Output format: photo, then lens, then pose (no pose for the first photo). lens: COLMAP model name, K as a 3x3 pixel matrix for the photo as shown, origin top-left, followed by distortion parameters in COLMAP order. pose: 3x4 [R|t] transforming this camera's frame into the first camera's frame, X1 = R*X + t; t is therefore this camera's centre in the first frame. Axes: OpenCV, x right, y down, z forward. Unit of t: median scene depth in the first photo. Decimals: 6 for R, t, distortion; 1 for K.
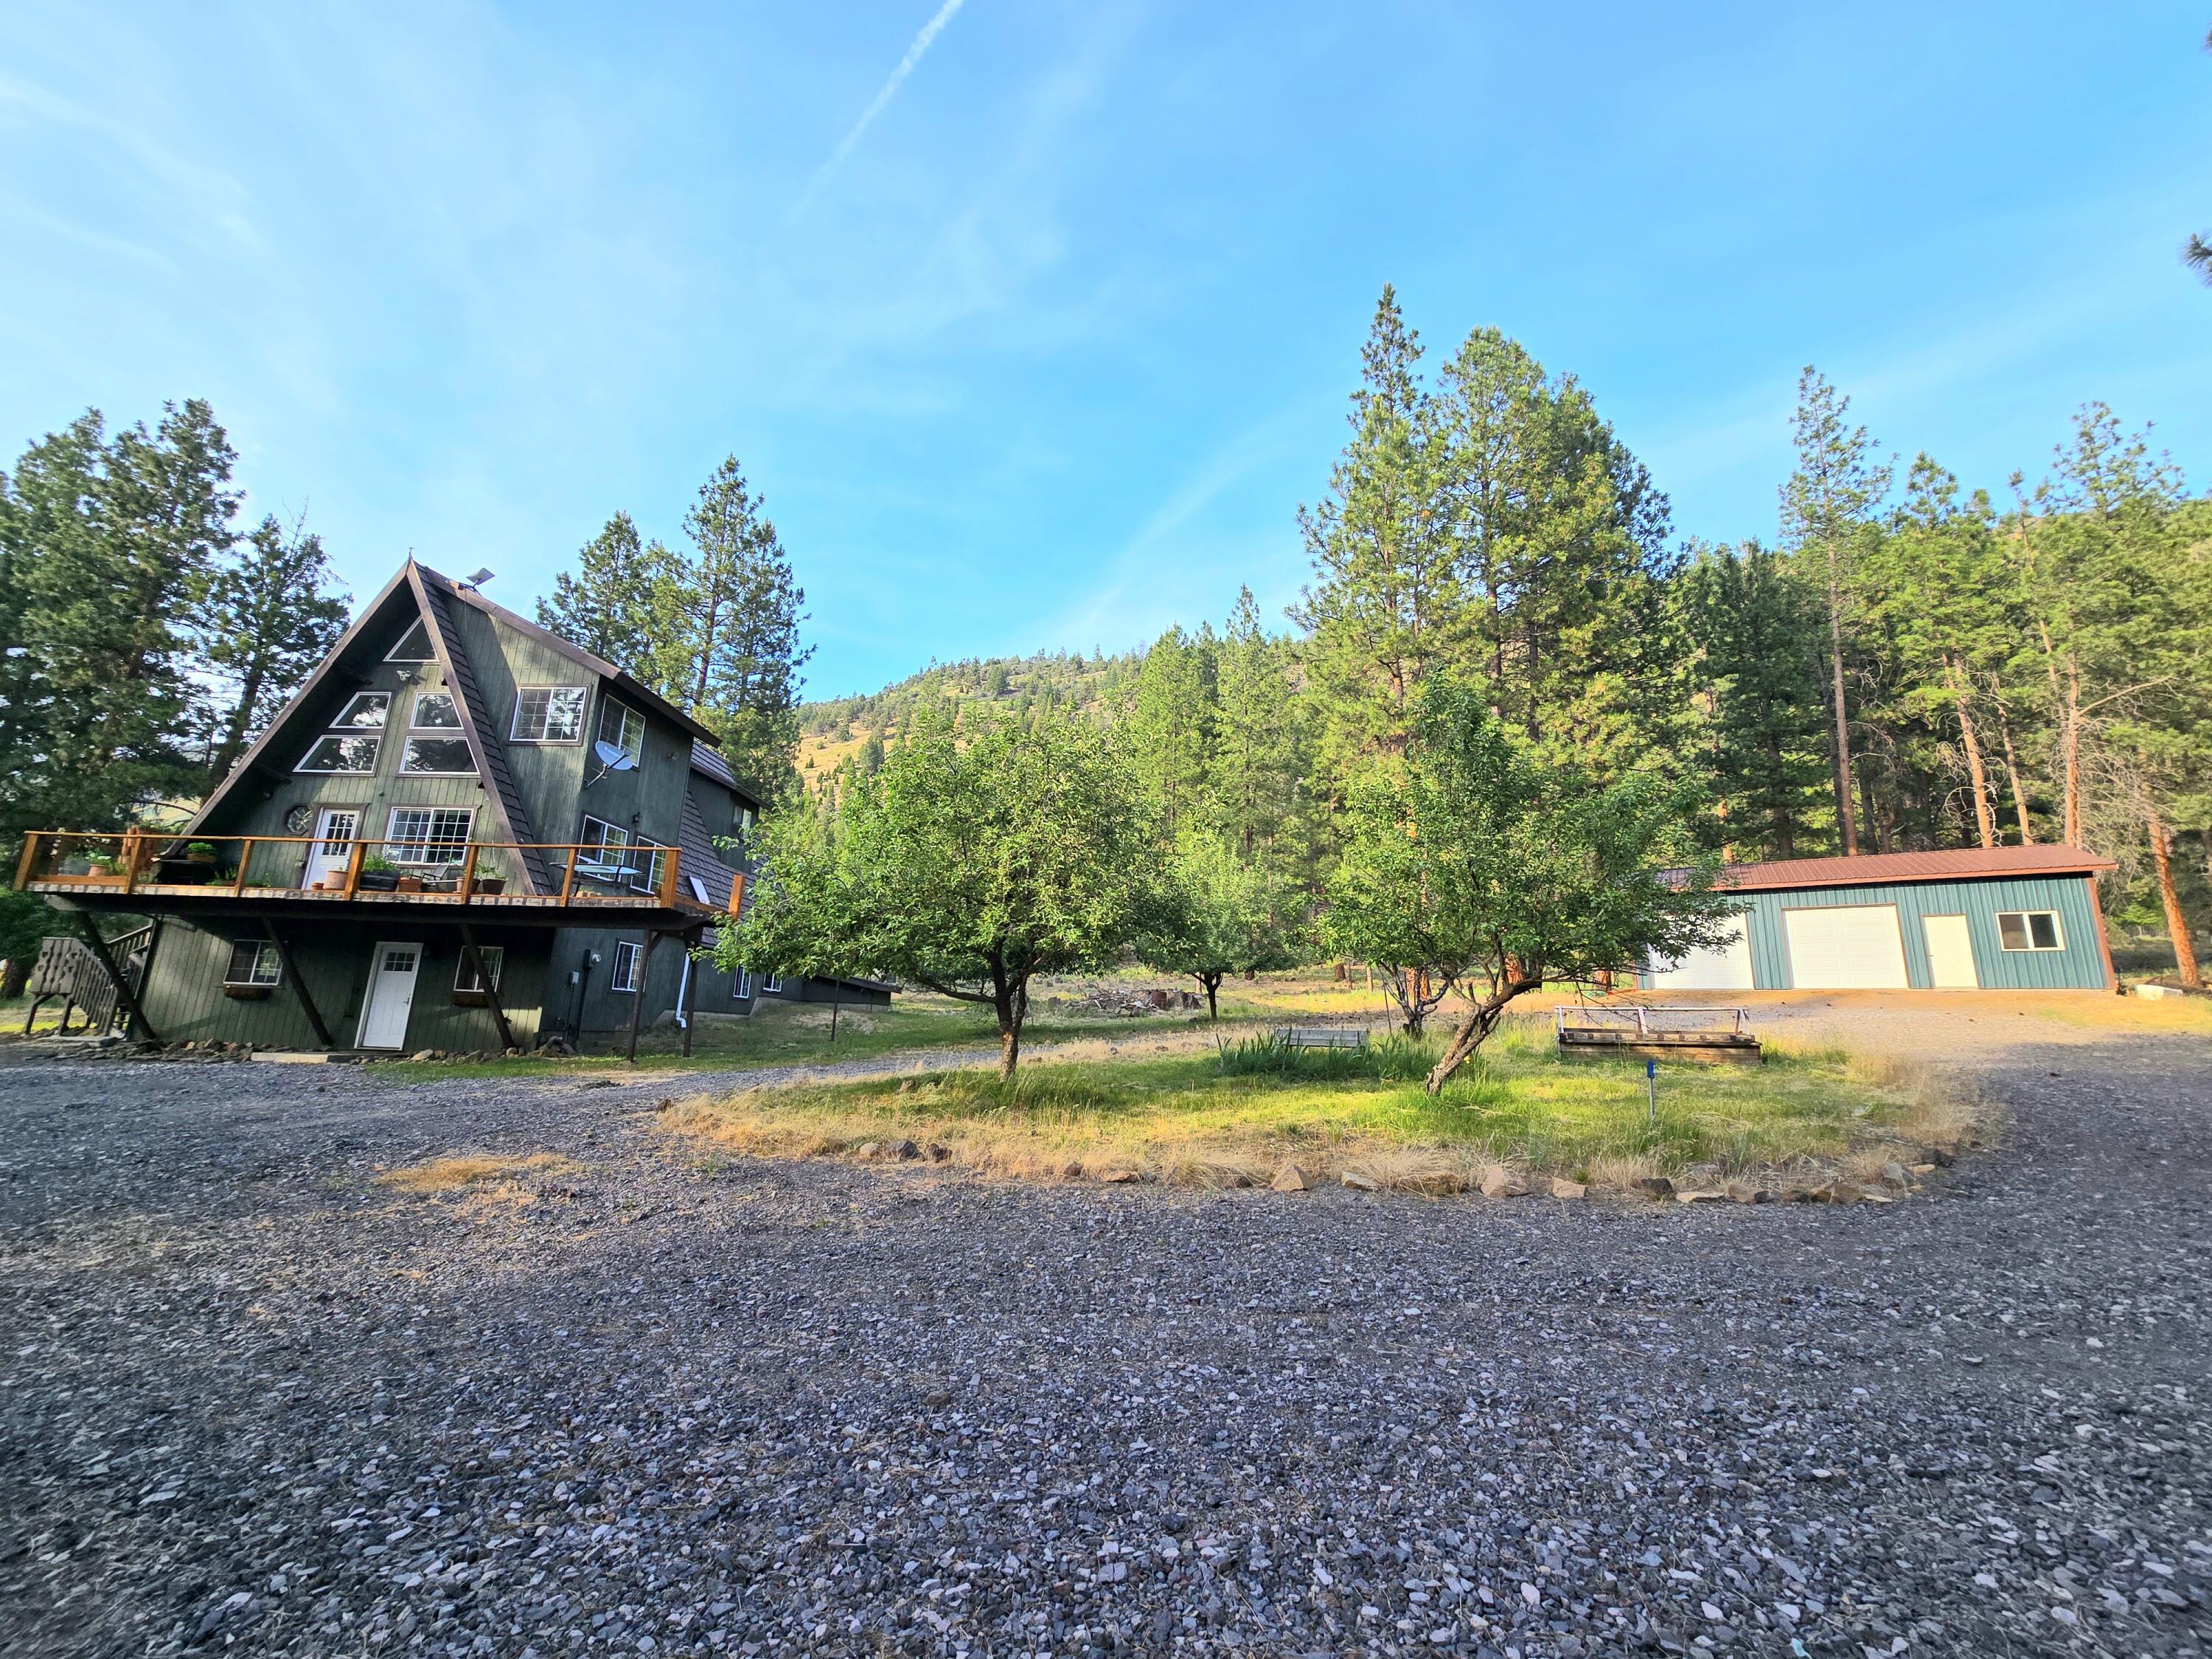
lens RADIAL K [[899.5, 0, 1099.2], [0, 899.5, 833.4], [0, 0, 1]] dist [-0.002755, 0.000463]
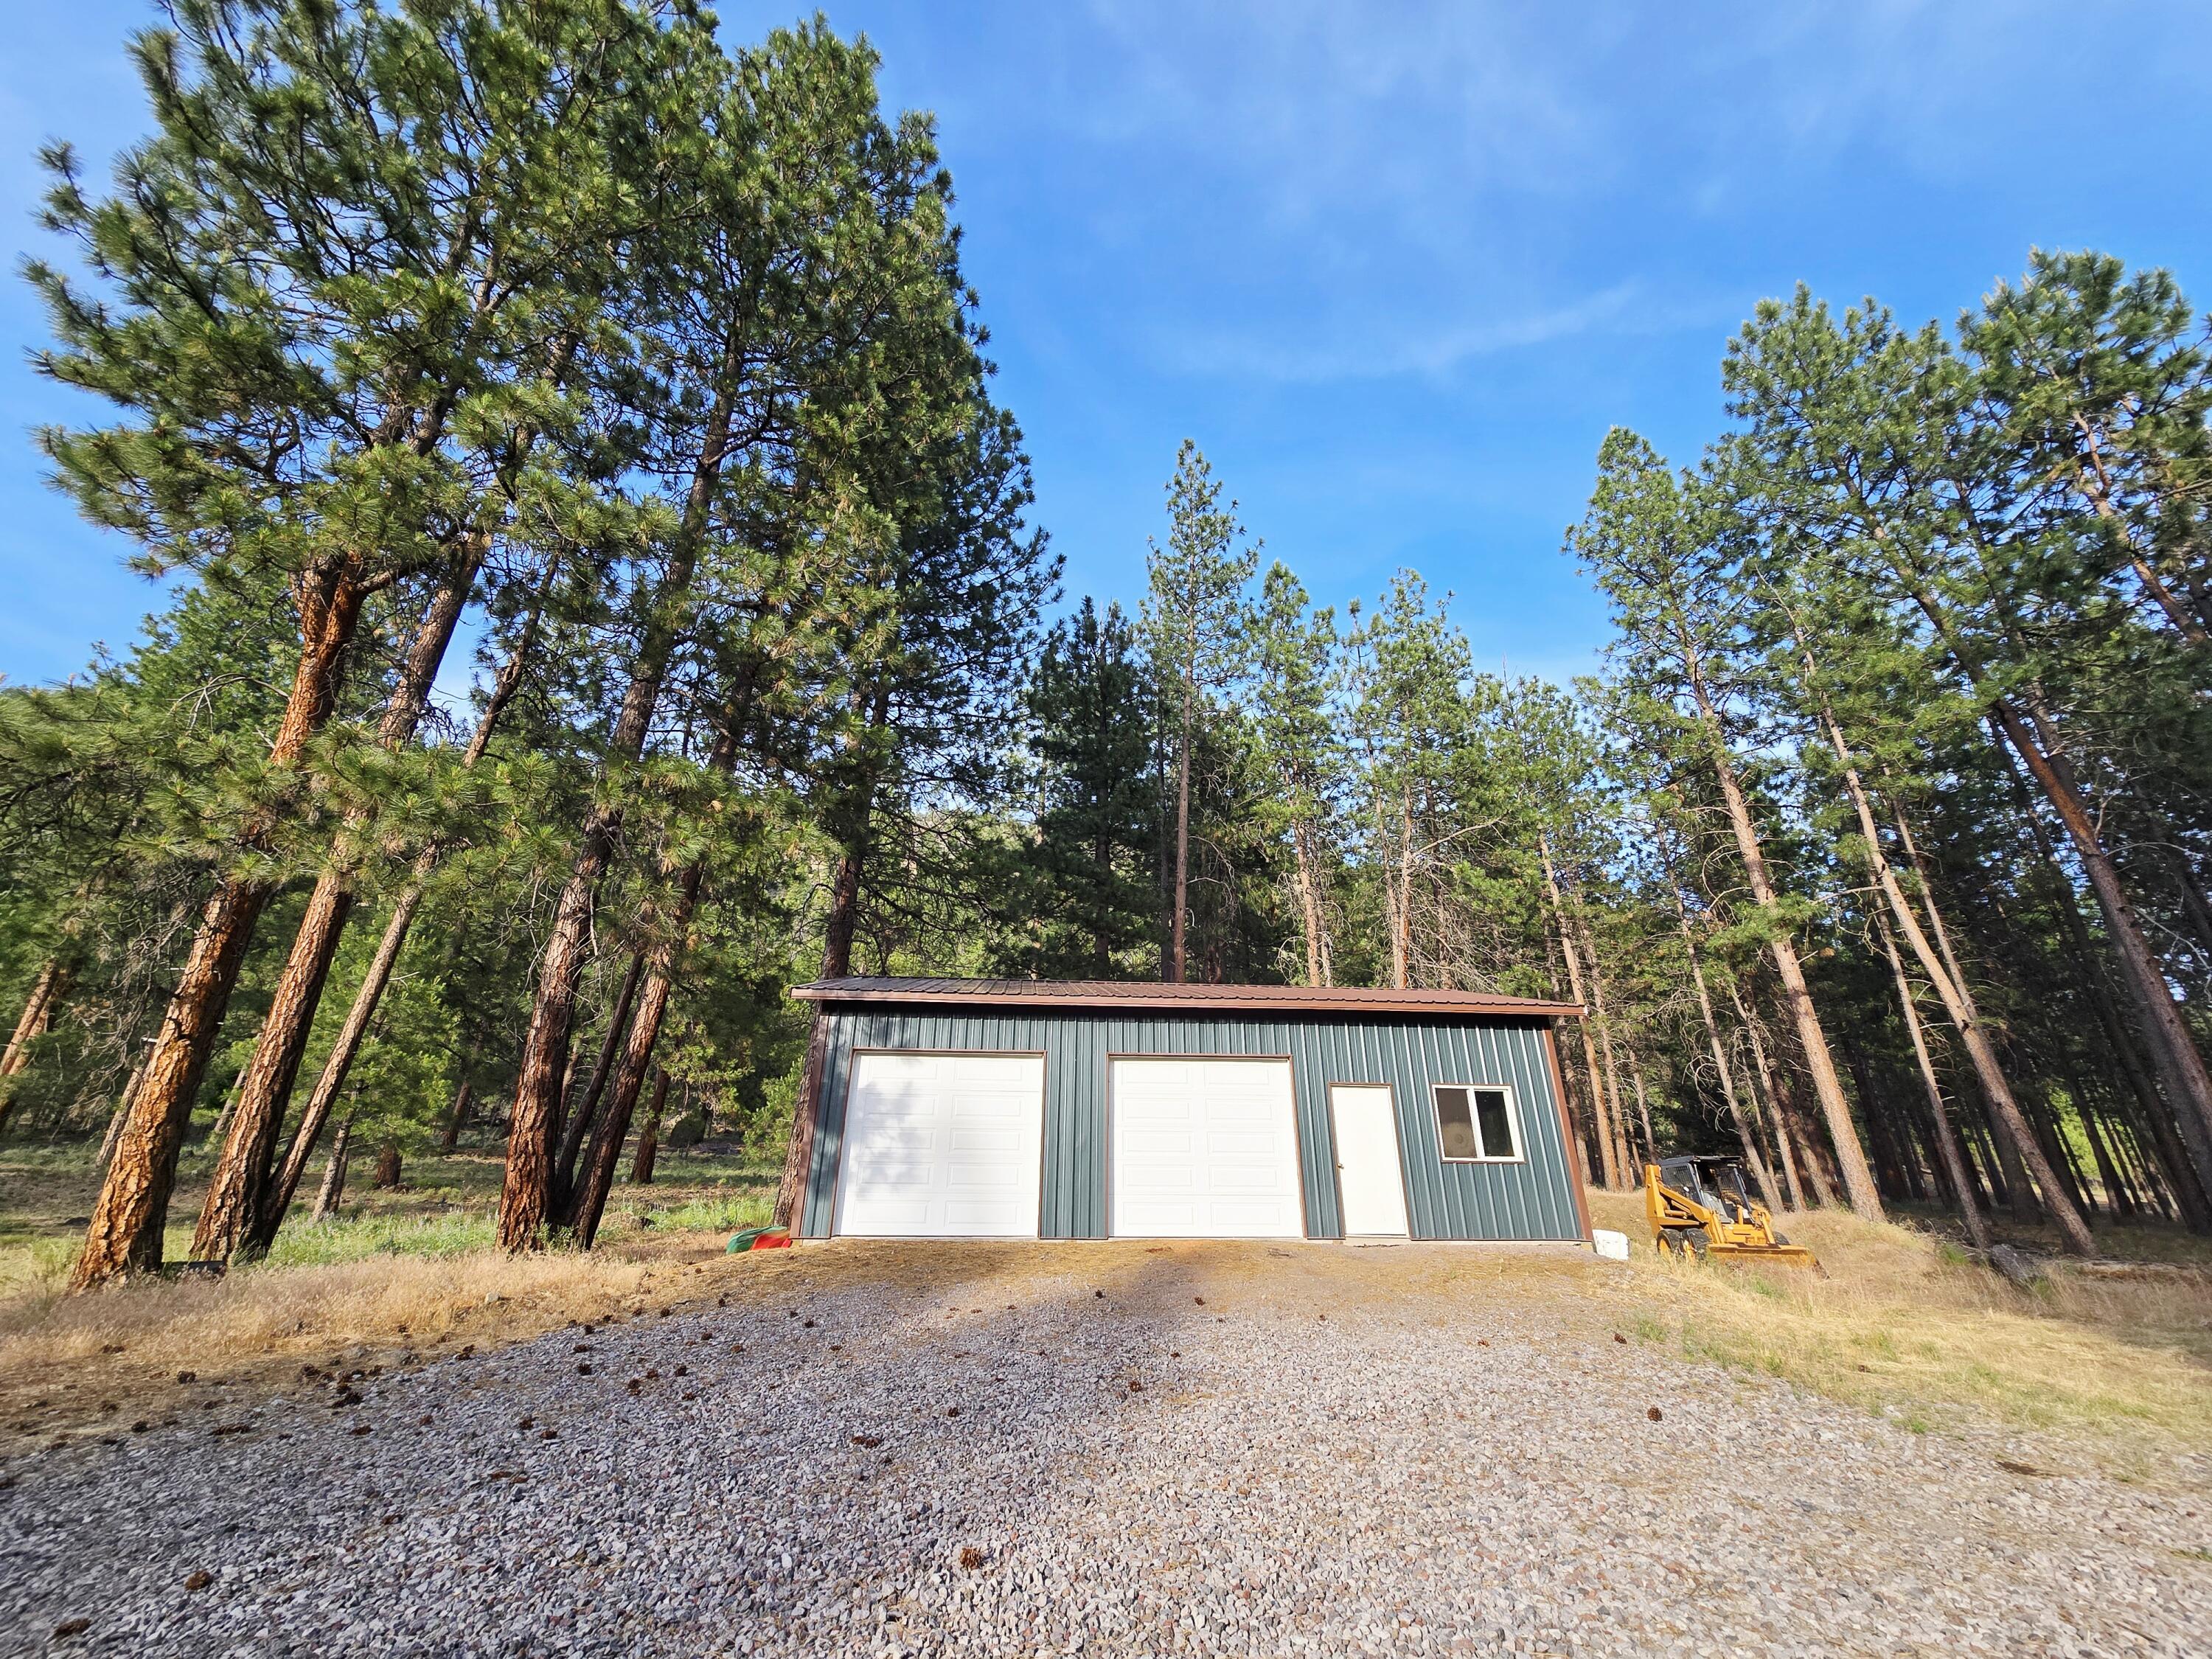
lens RADIAL K [[899.5, 0, 1099.2], [0, 899.5, 833.4], [0, 0, 1]] dist [-0.002755, 0.000463]
pose [[0.772791, 0.243793, 0.585969, 0.486766], [-0.119364, 0.962633, -0.243085, 0.095649], [-0.623335, 0.117910, 0.773014, 0.676781]]
